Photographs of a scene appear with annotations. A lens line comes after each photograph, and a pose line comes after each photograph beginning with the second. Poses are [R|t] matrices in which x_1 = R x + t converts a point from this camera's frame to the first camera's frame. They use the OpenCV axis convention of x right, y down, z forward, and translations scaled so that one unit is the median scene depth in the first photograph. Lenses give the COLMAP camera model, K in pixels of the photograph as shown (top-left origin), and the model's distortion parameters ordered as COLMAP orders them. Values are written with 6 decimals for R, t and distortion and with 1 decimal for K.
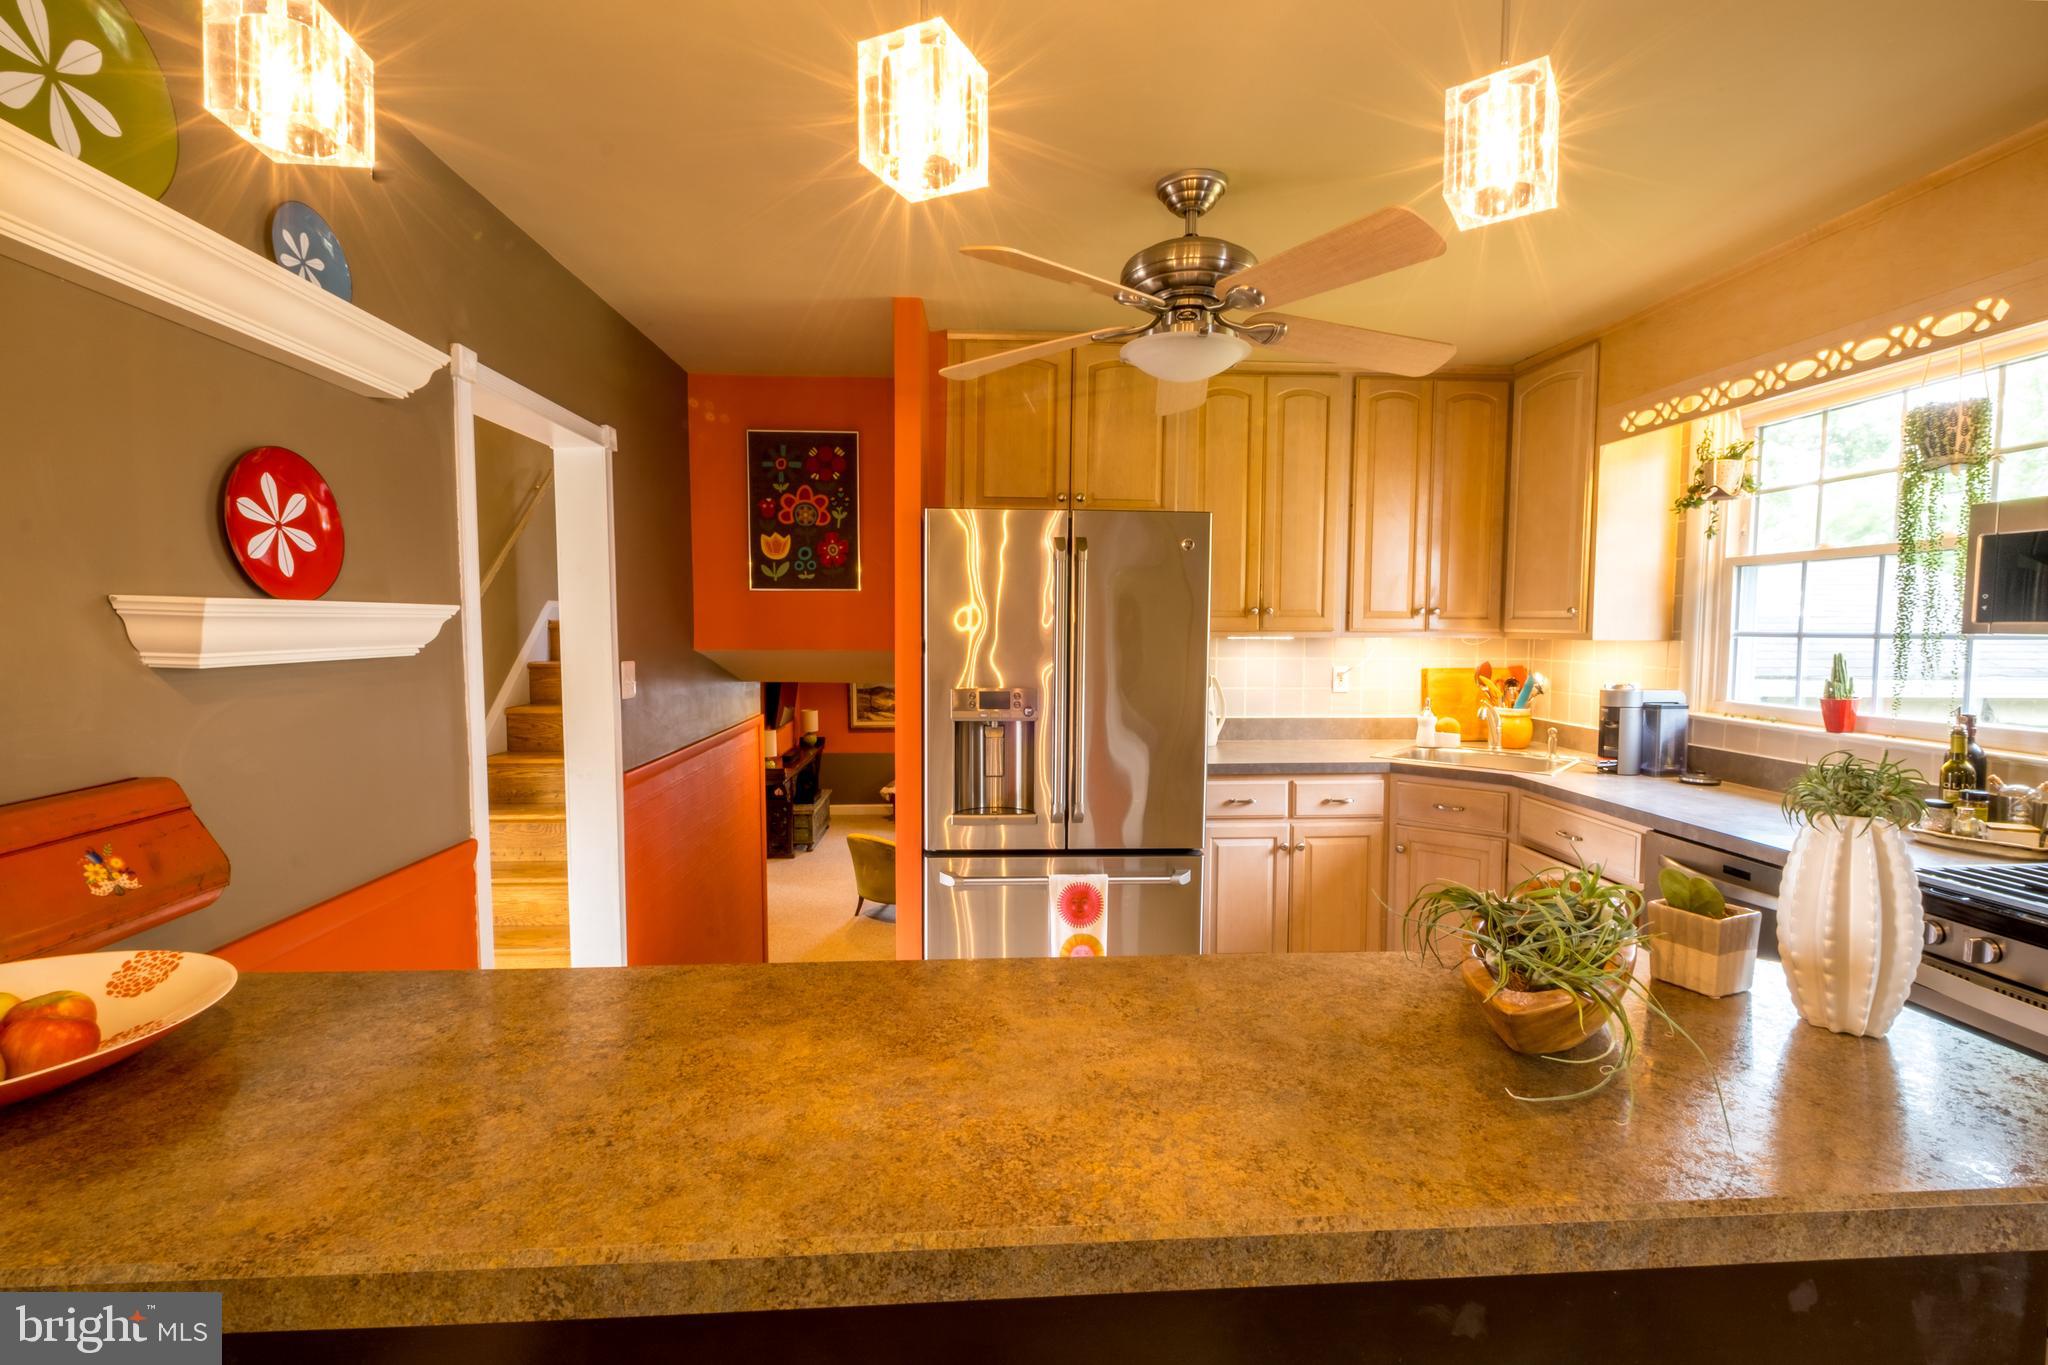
lens RADIAL K [[887.3, 0, 1041.9], [0, 887.3, 685.1], [0, 0, 1]] dist [-0.000280, -0.003649]
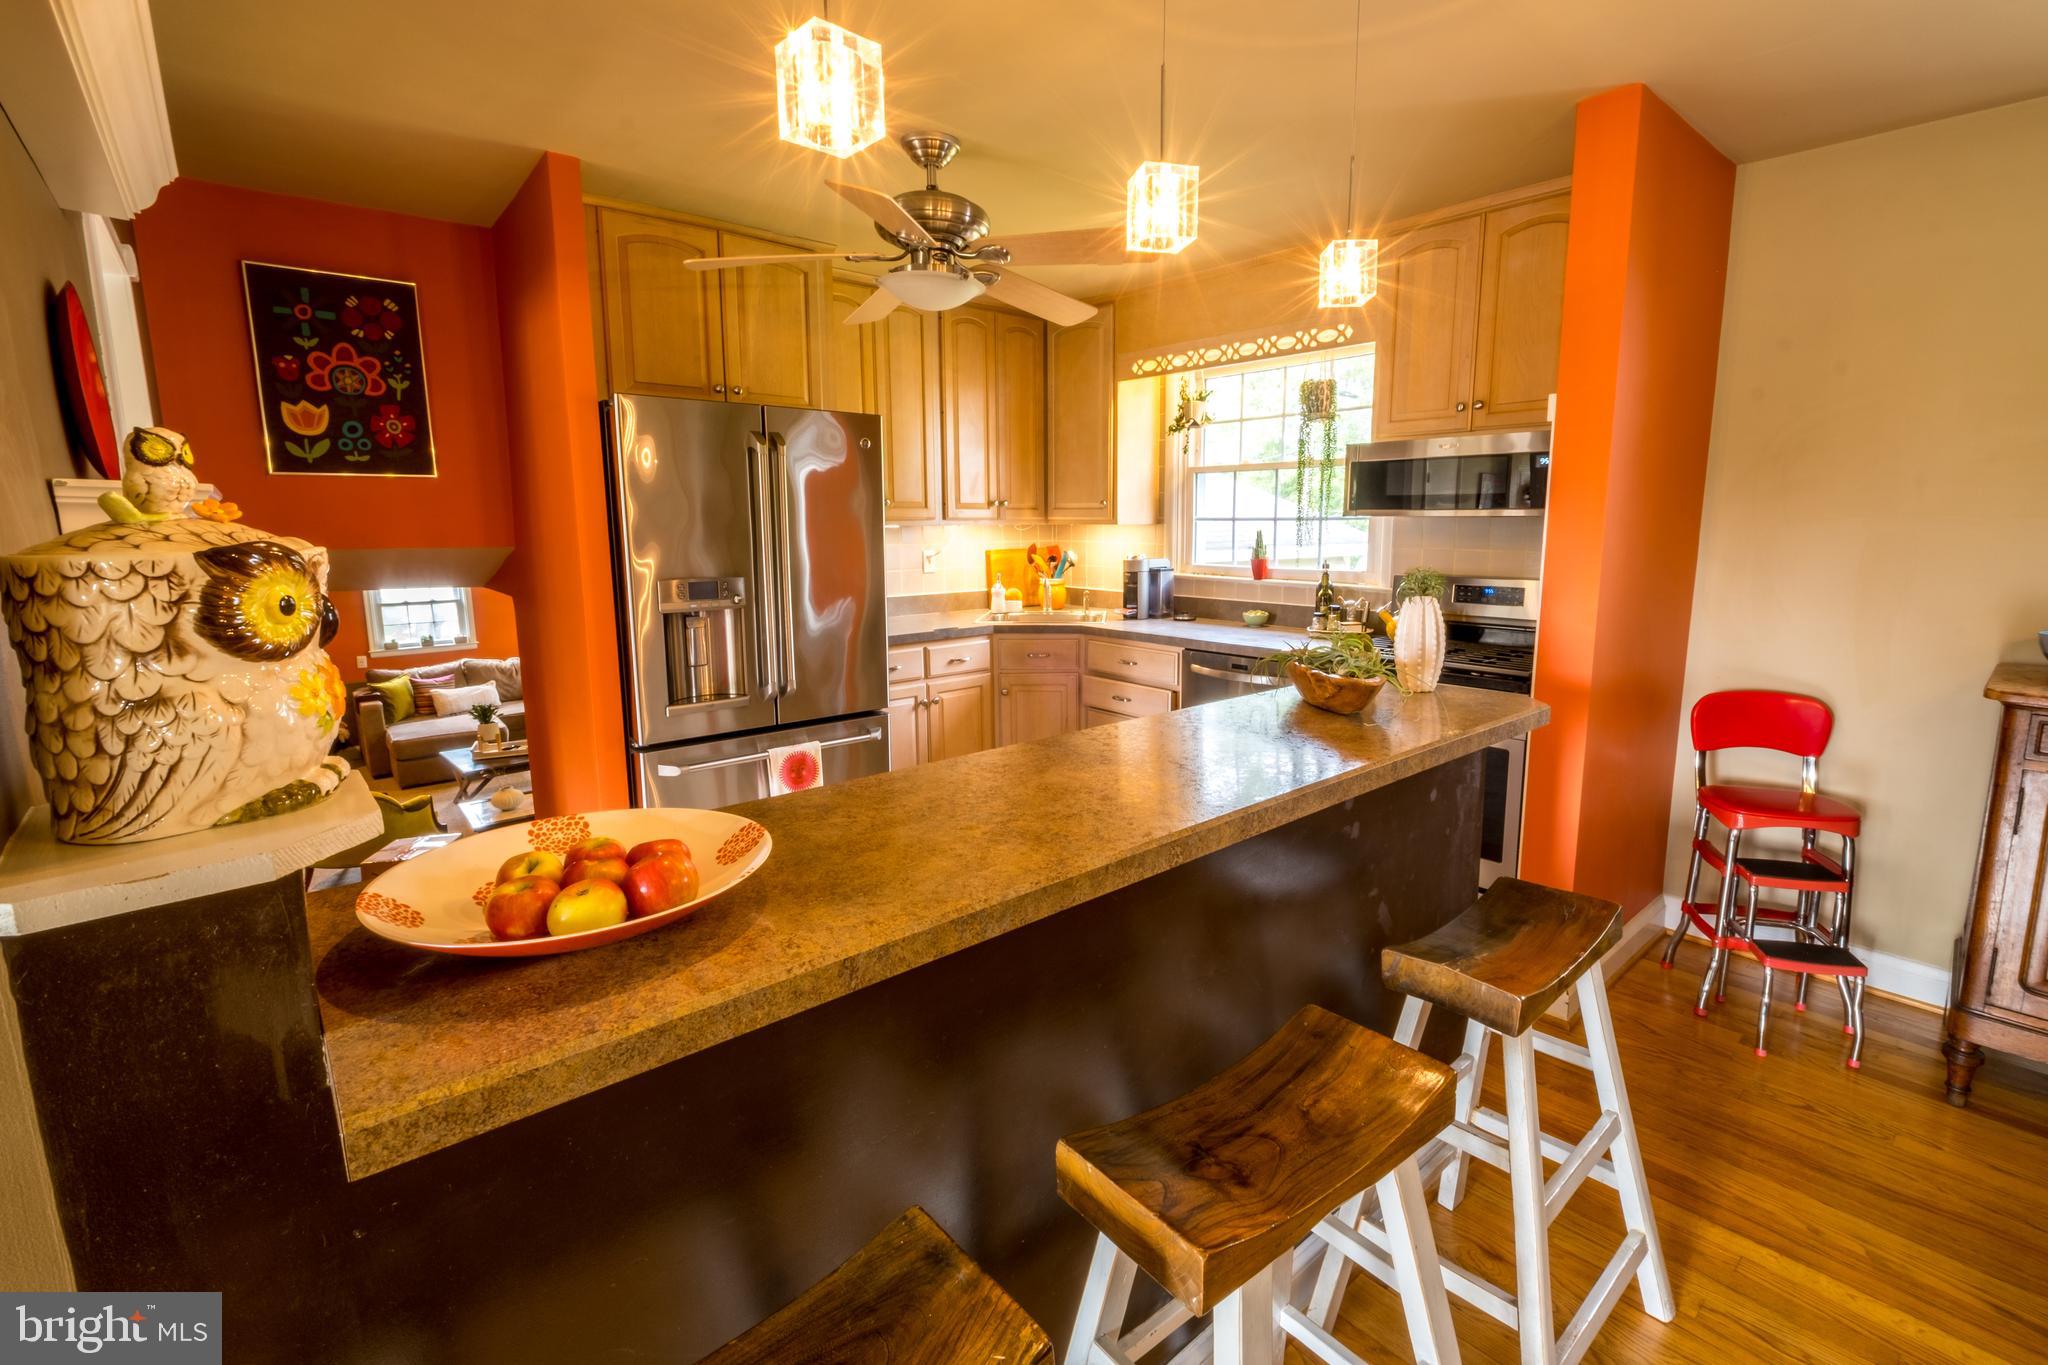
lens RADIAL K [[887.3, 0, 1071.1], [0, 887.3, 658.5], [0, 0, 1]] dist [-0.000280, -0.003649]
pose [[0.789987, -0.102741, 0.604454, -0.303833], [0.047417, 0.993145, 0.106837, 0.005408], [-0.611287, -0.055739, 0.789444, -0.063488]]
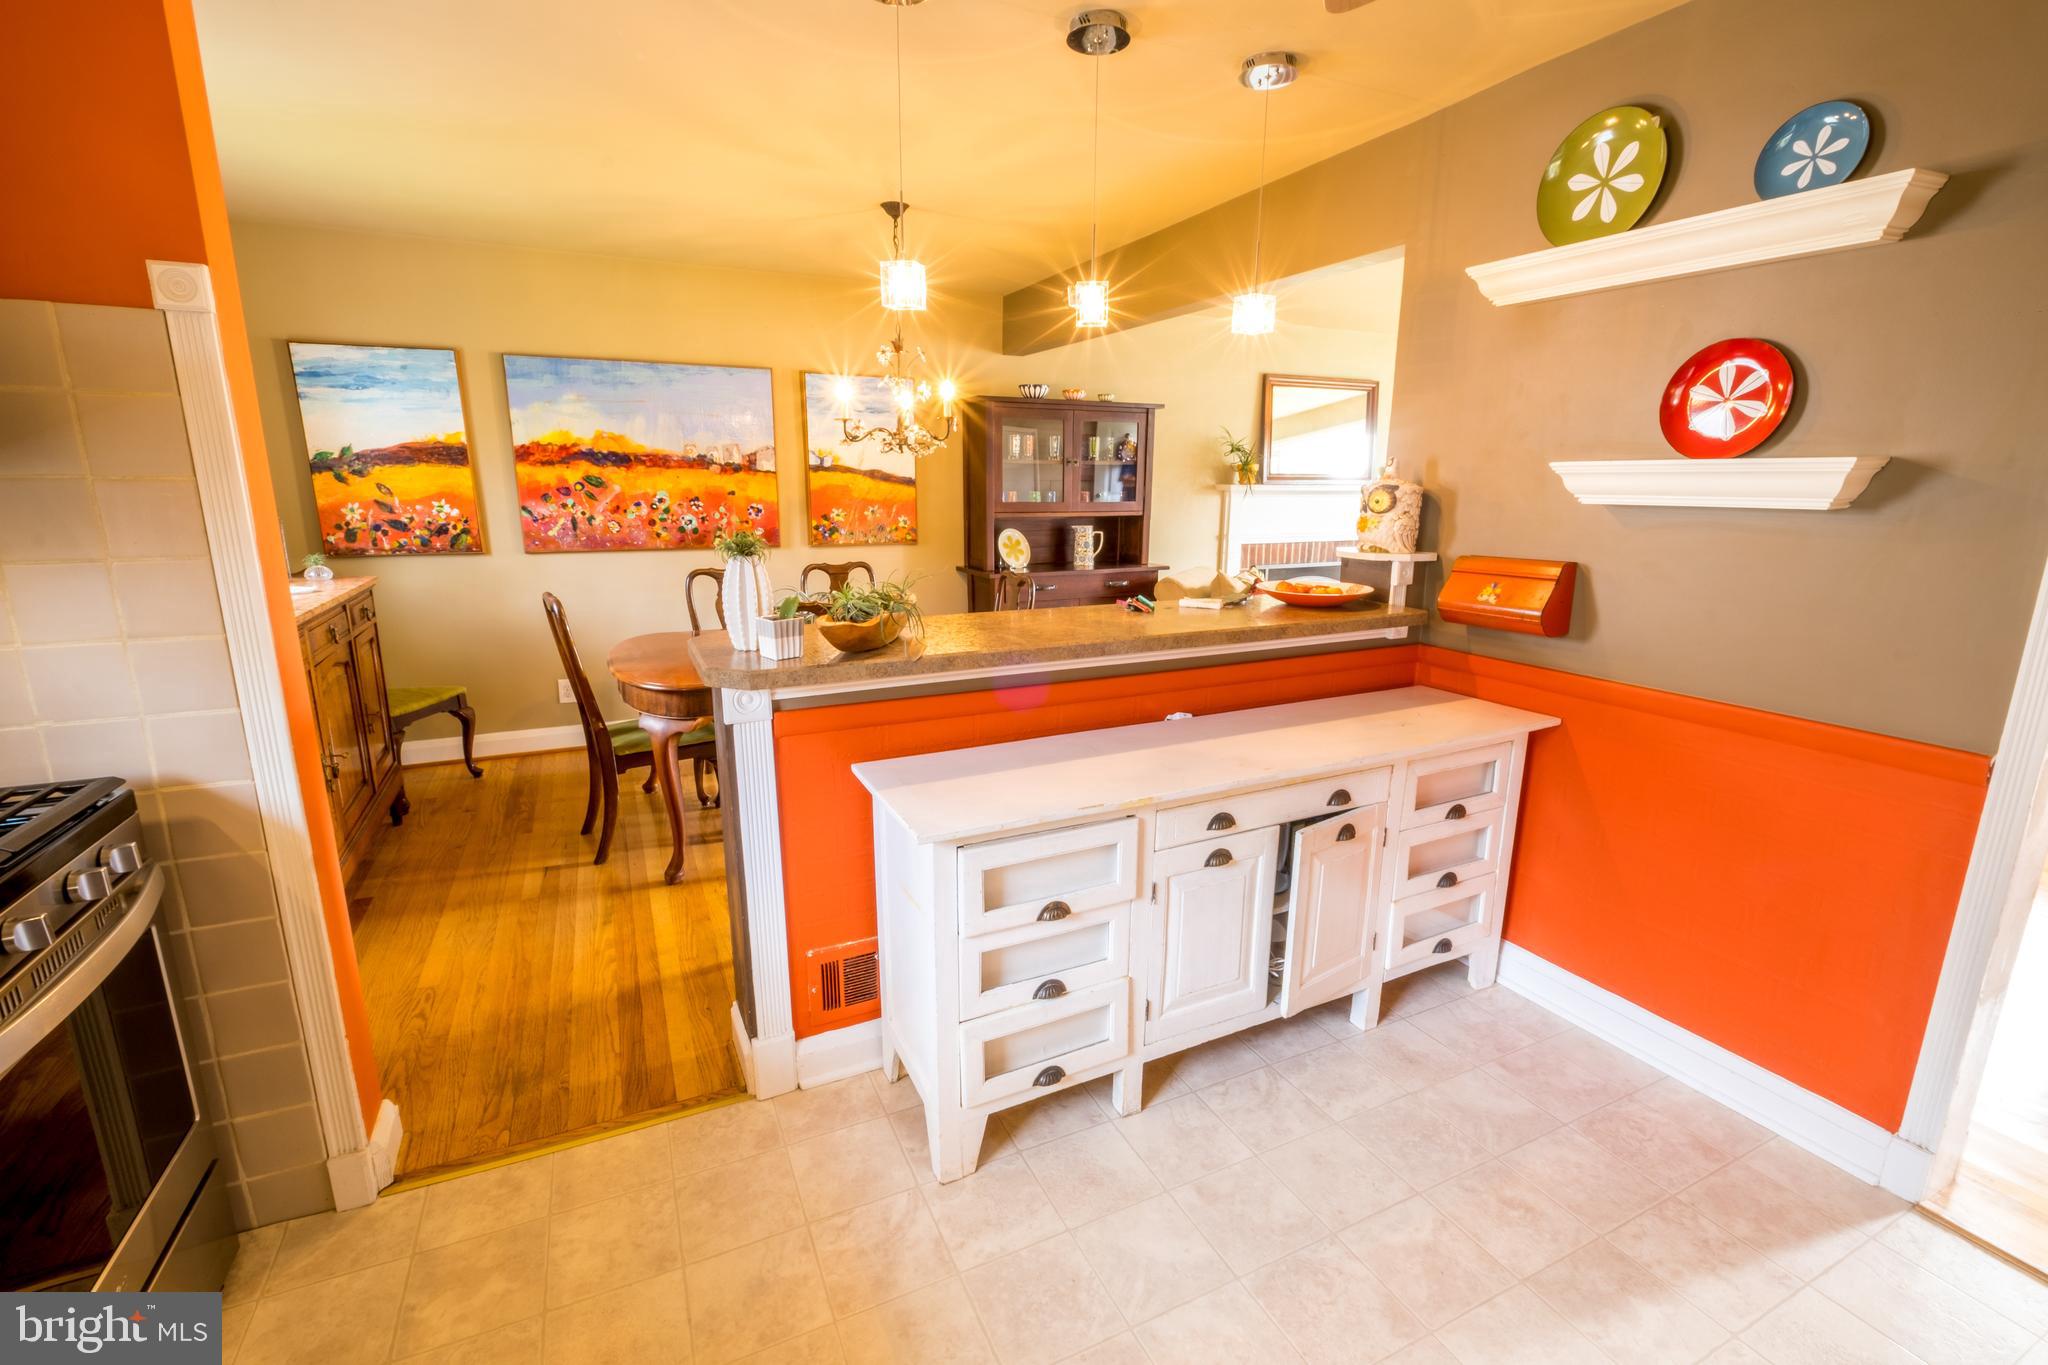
lens RADIAL K [[887.3, 0, 1049.0], [0, 887.3, 684.1], [0, 0, 1]] dist [-0.000280, -0.003649]
pose [[-0.923244, 0.078089, -0.376195, 0.287036], [-0.034761, 0.958136, 0.284194, -0.057097], [0.382639, 0.275458, -0.881879, 0.916172]]
